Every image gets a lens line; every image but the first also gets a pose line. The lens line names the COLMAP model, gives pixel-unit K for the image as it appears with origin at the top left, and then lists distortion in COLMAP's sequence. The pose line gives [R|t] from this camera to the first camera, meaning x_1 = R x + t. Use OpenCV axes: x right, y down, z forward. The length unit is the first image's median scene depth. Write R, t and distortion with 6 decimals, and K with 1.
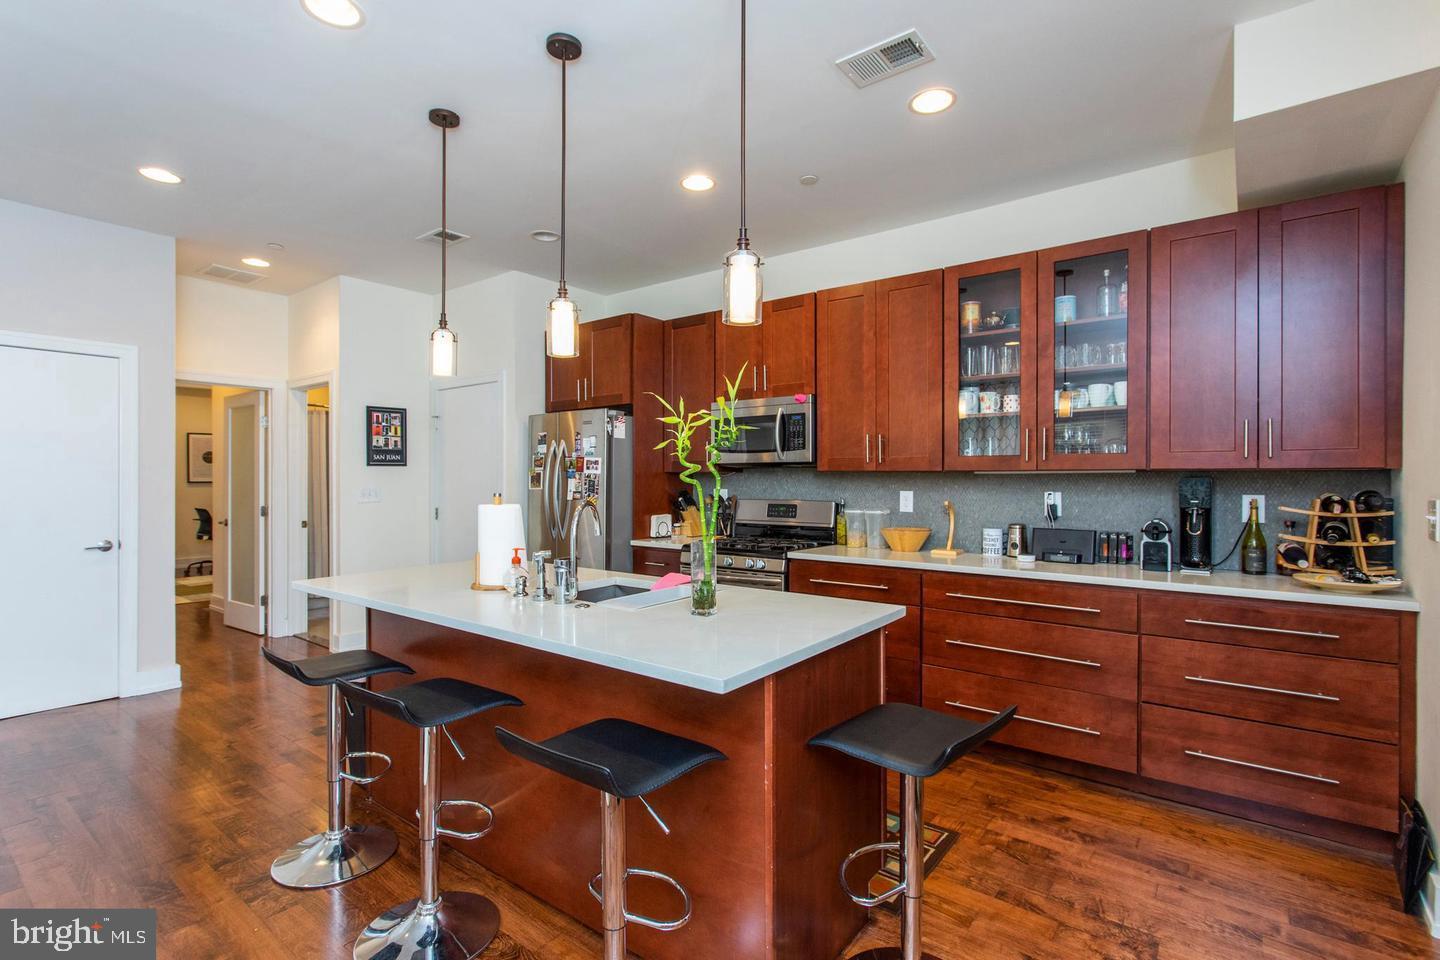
lens RADIAL K [[666.3, 0, 717.3], [0, 666.3, 477.2], [0, 0, 1]] dist [-0.000846, -0.000212]
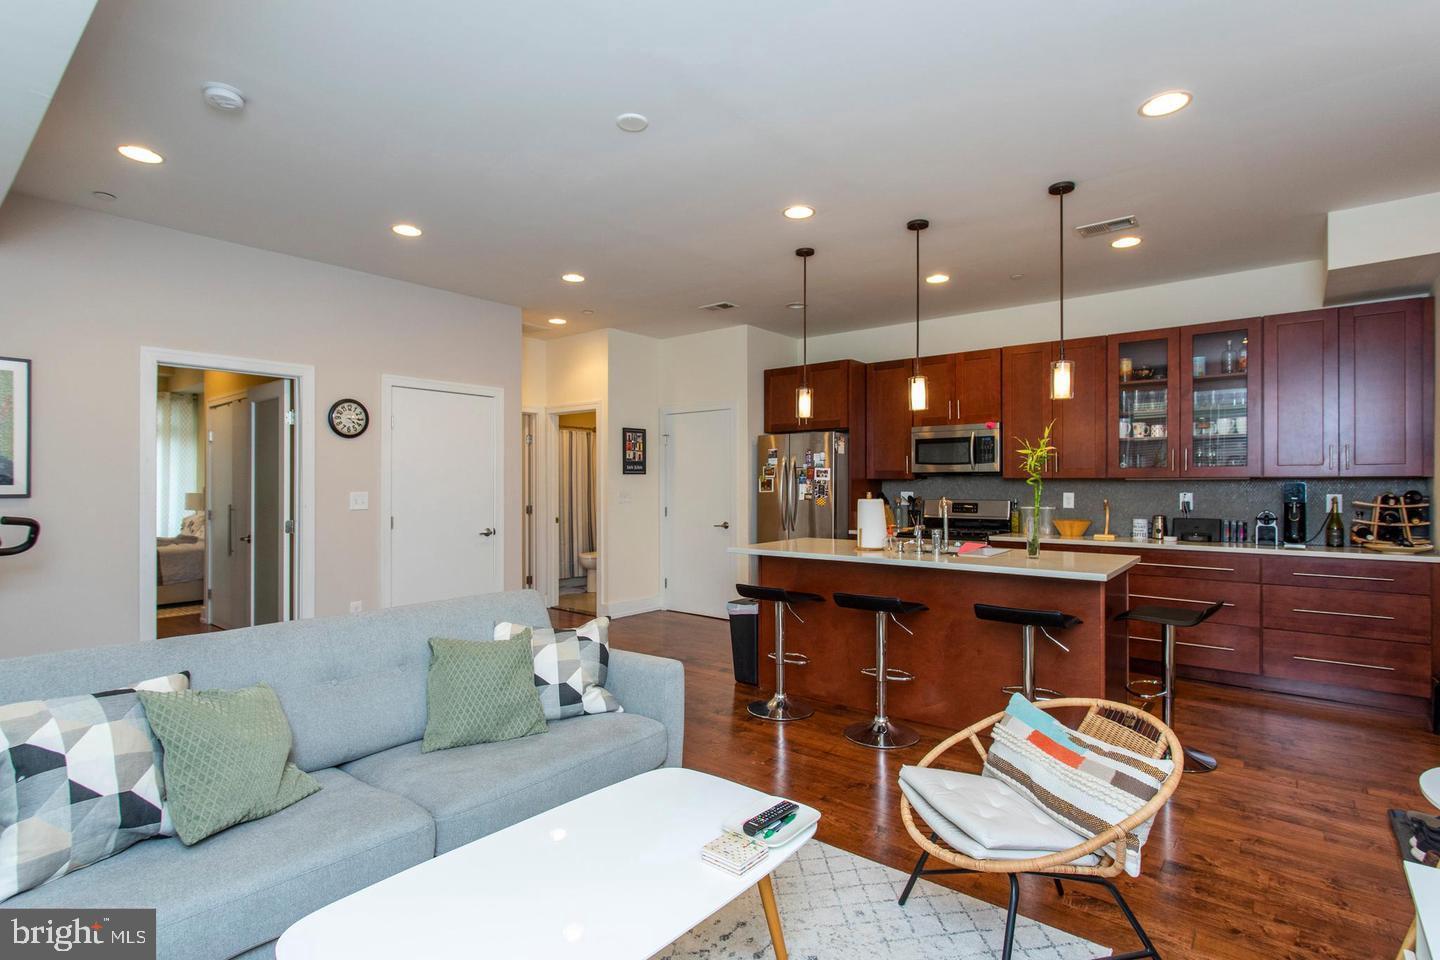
lens RADIAL K [[686.1, 0, 720.0], [0, 686.1, 480.0], [0, 0, 1]] dist [-0.000720, -0.000531]
pose [[0.999662, -0.000389, -0.025990, -0.486966], [0.000239, 0.999983, -0.005760, 0.003296], [0.025992, 0.005752, 0.999646, -0.523566]]
